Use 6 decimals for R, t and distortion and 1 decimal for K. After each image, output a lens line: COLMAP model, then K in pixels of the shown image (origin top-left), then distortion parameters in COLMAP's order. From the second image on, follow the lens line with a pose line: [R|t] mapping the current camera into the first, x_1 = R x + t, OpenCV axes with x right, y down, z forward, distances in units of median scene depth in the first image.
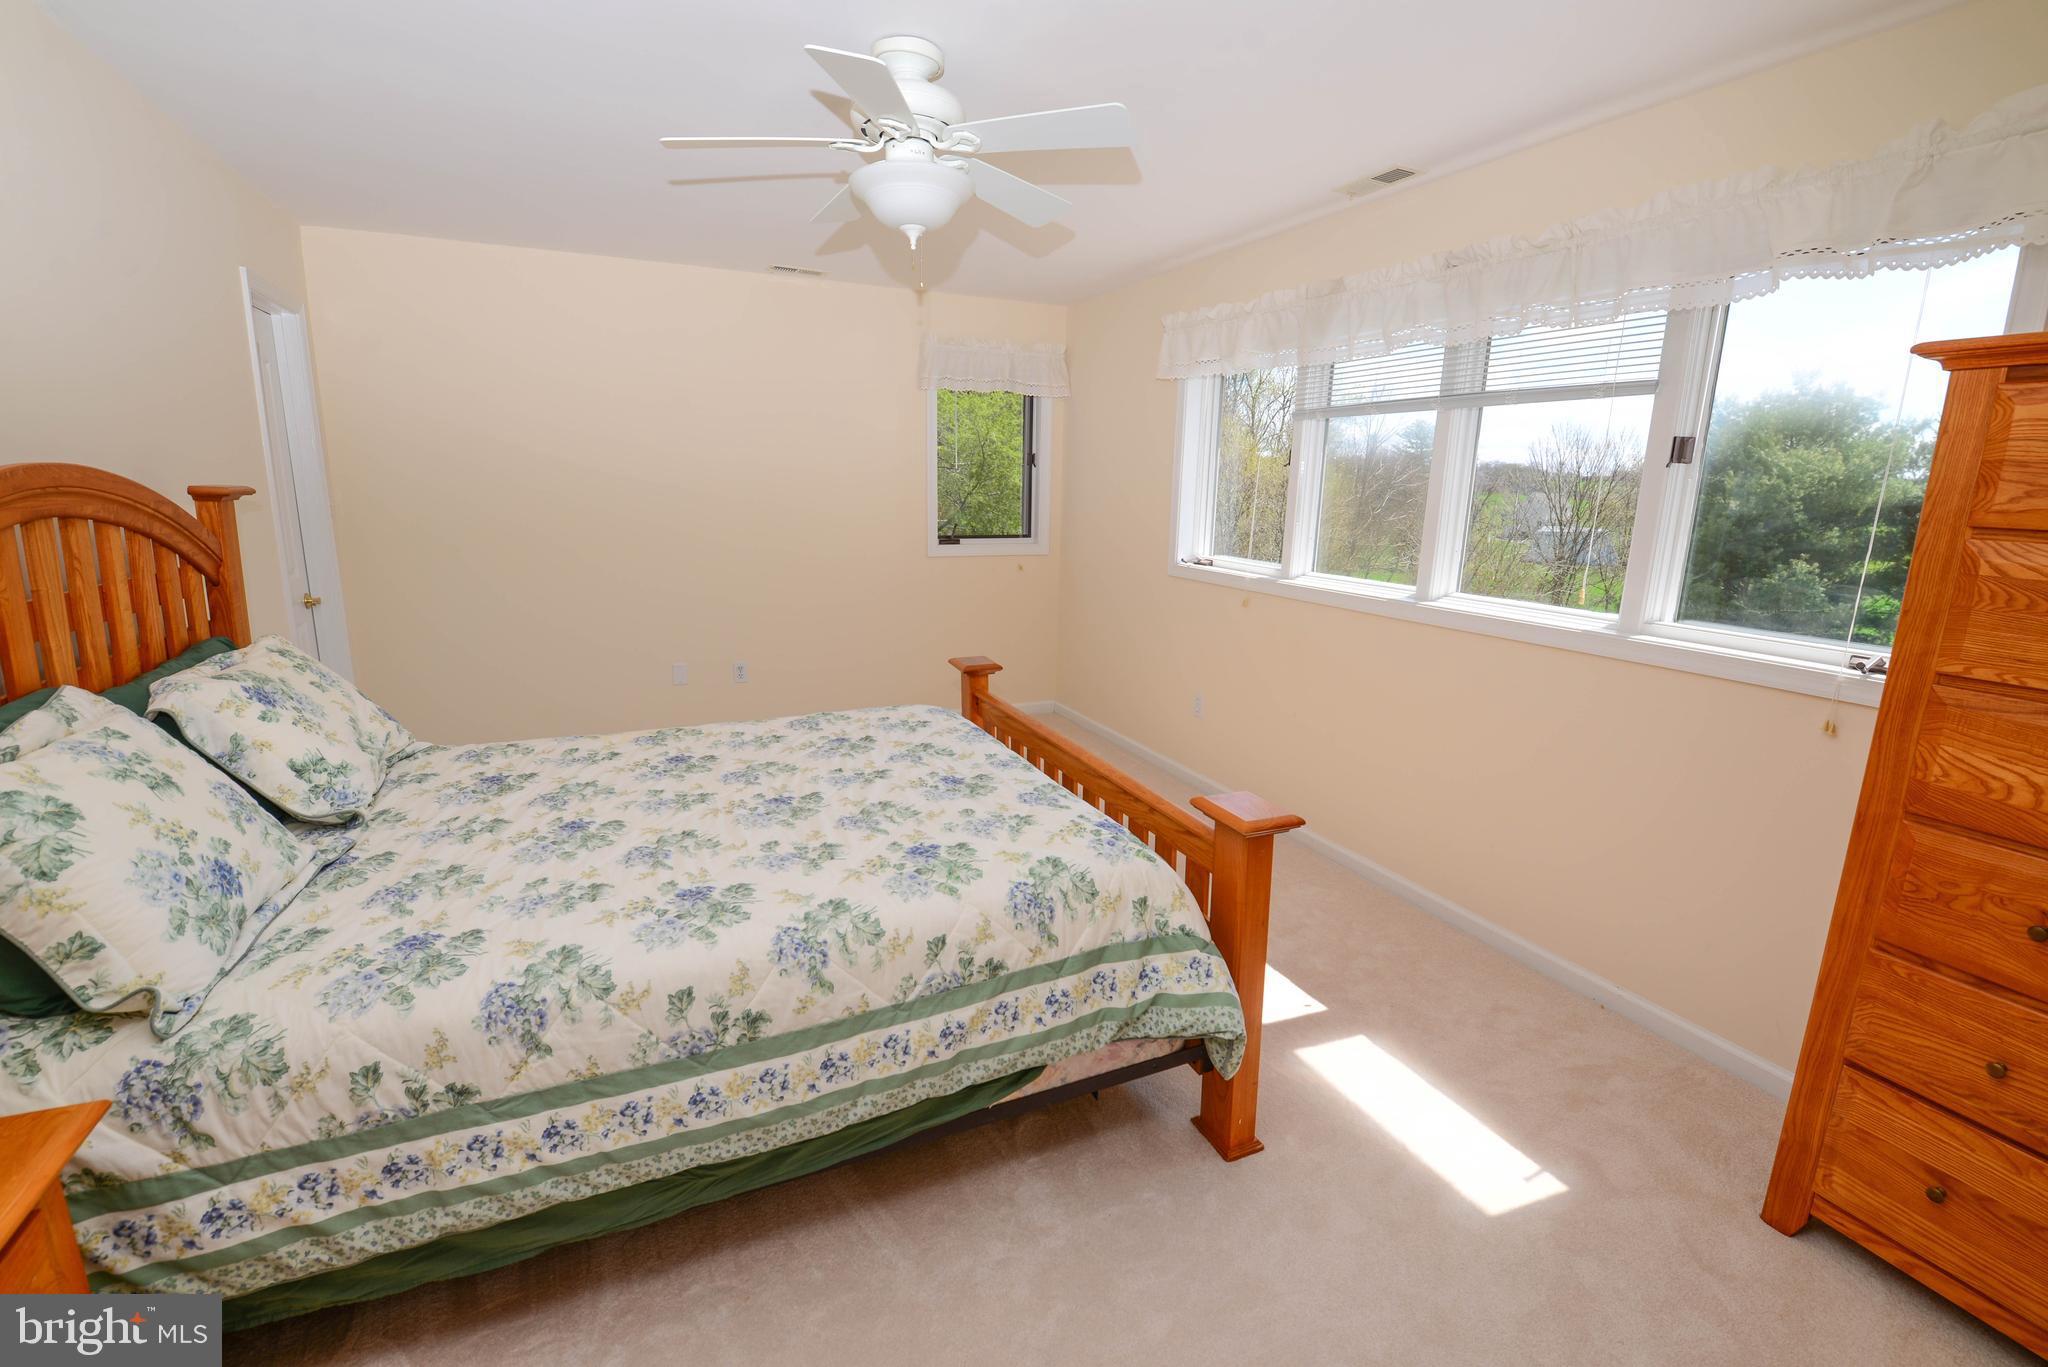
lens RADIAL K [[884.5, 0, 1030.7], [0, 884.5, 674.3], [0, 0, 1]] dist [-0.001225, -0.011439]
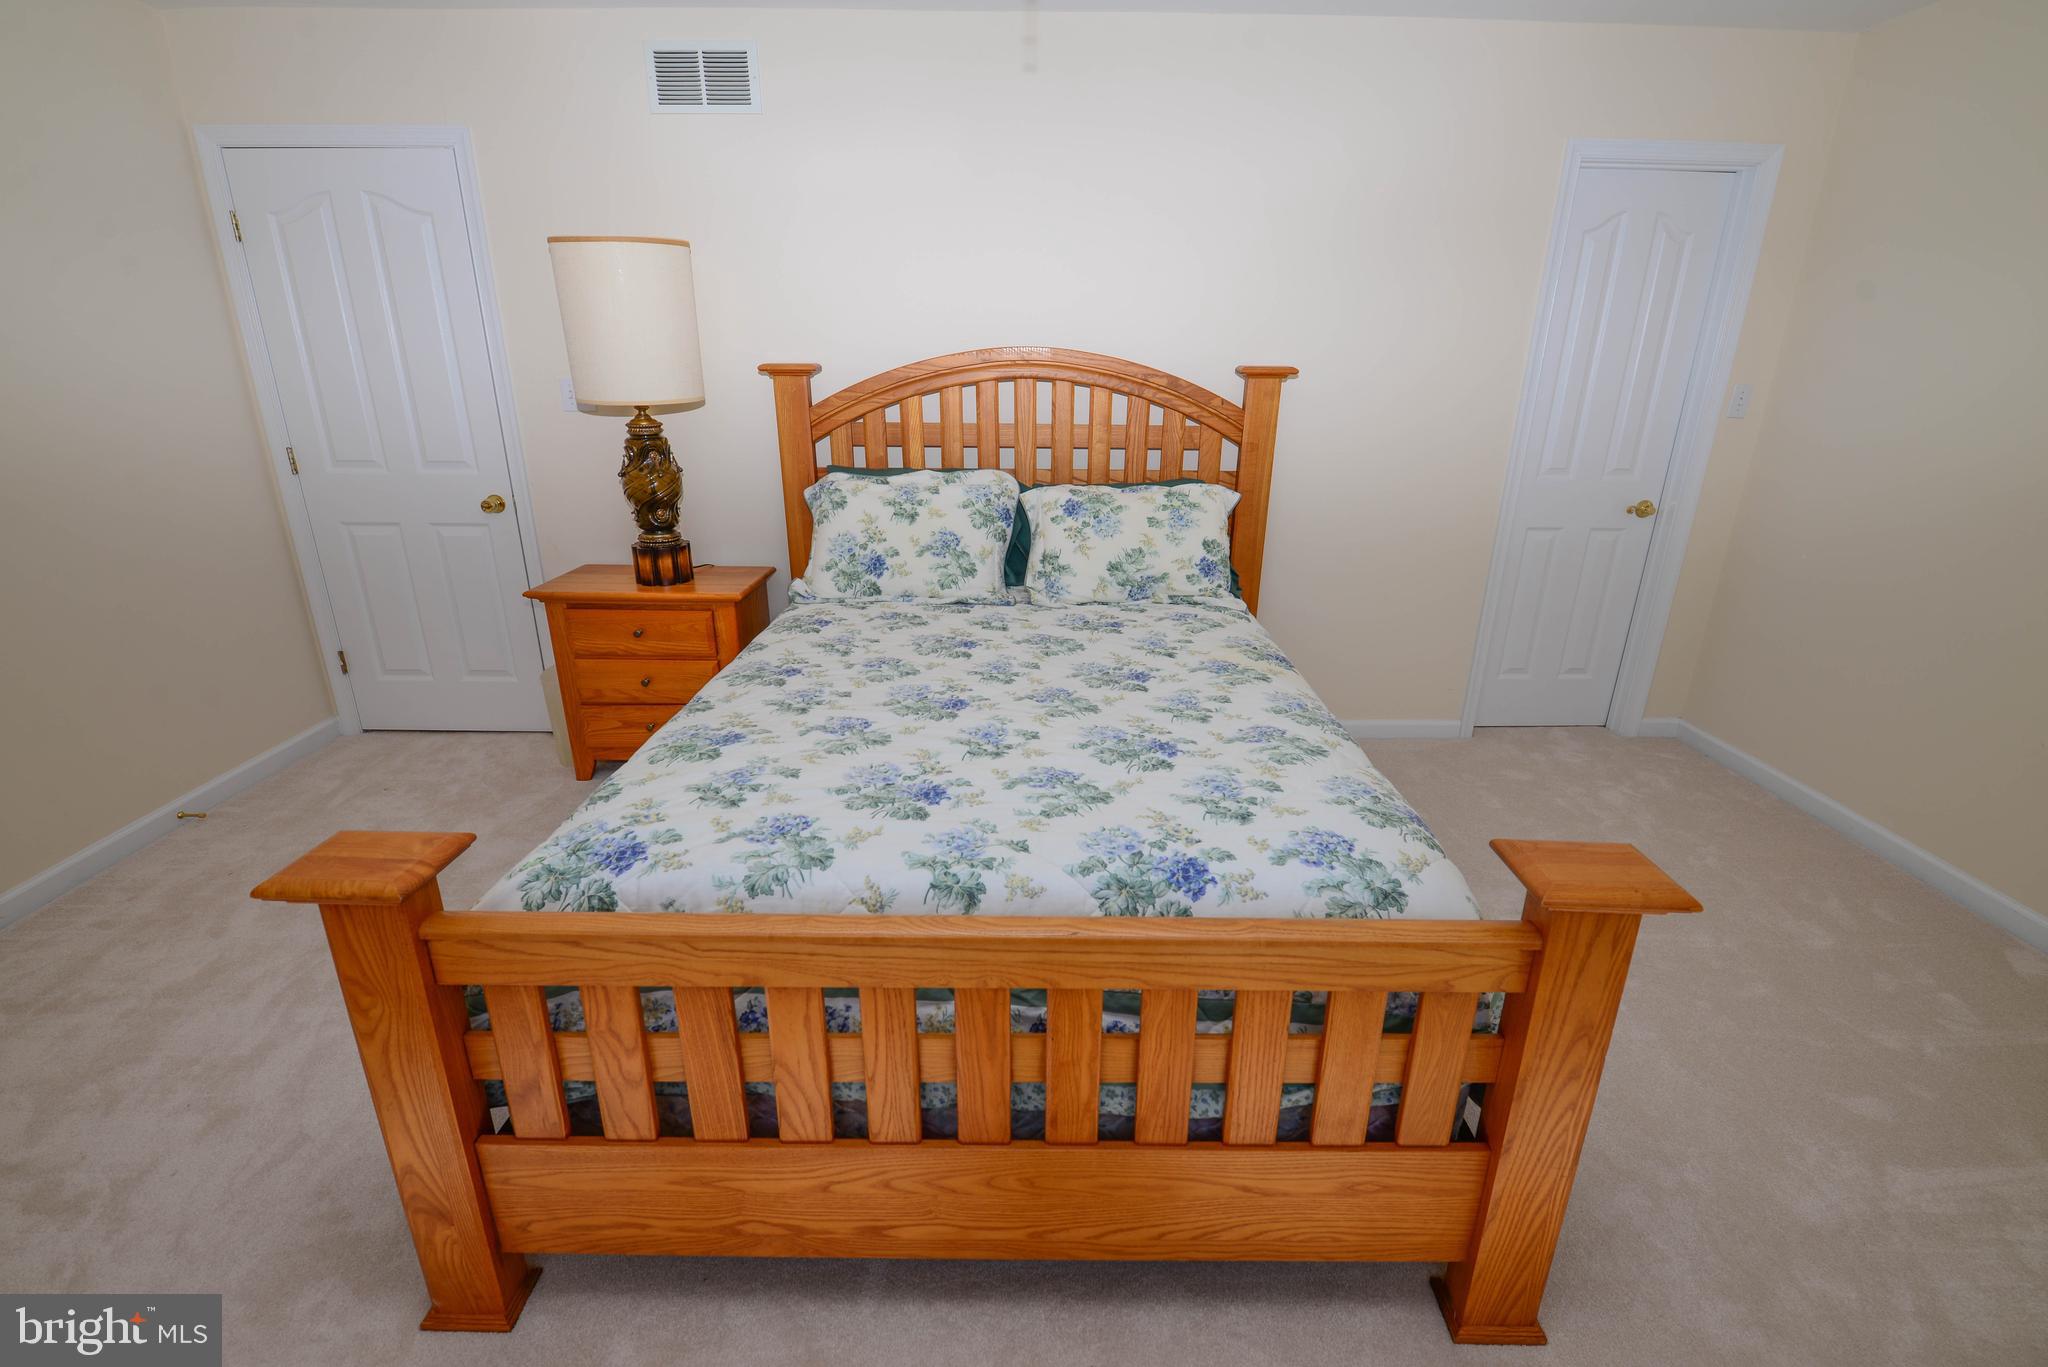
lens RADIAL K [[884.5, 0, 1030.7], [0, 884.5, 674.3], [0, 0, 1]] dist [-0.001225, -0.011439]
pose [[-0.428406, 0.263603, -0.864281, 0.441189], [-0.212292, 0.900364, 0.379837, -0.235642], [0.878294, 0.346204, -0.329760, 1.307621]]
